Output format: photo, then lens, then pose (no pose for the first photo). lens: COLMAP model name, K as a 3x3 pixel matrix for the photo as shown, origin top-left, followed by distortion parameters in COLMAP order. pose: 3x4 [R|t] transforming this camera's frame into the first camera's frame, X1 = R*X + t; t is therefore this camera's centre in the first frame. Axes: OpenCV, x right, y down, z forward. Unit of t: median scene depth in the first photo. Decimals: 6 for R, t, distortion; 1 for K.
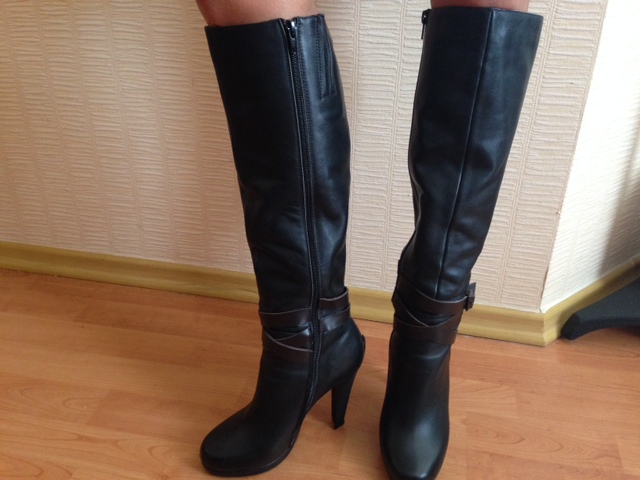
lens RADIAL K [[591.4, 0, 320.0], [0, 591.4, 240.0], [0, 0, 1]] dist [0.183550, -0.334541]
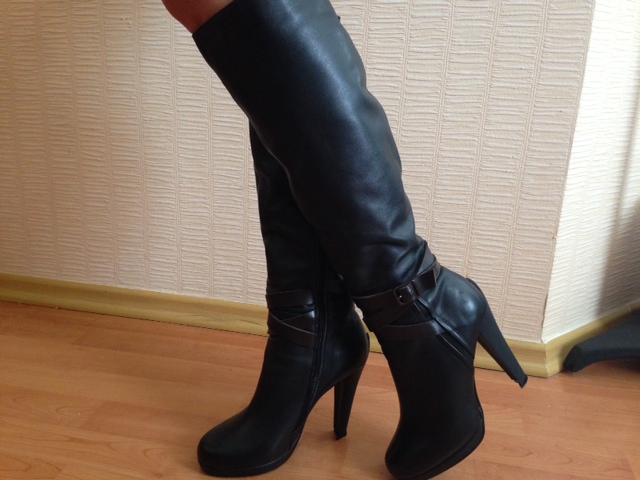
lens RADIAL K [[591.4, 0, 320.0], [0, 591.4, 240.0], [0, 0, 1]] dist [0.183550, -0.334541]
pose [[0.999485, 0.029806, 0.011881, -0.021630], [-0.026731, 0.978296, -0.205480, 0.183652], [-0.017748, 0.205057, 0.978589, -0.010348]]
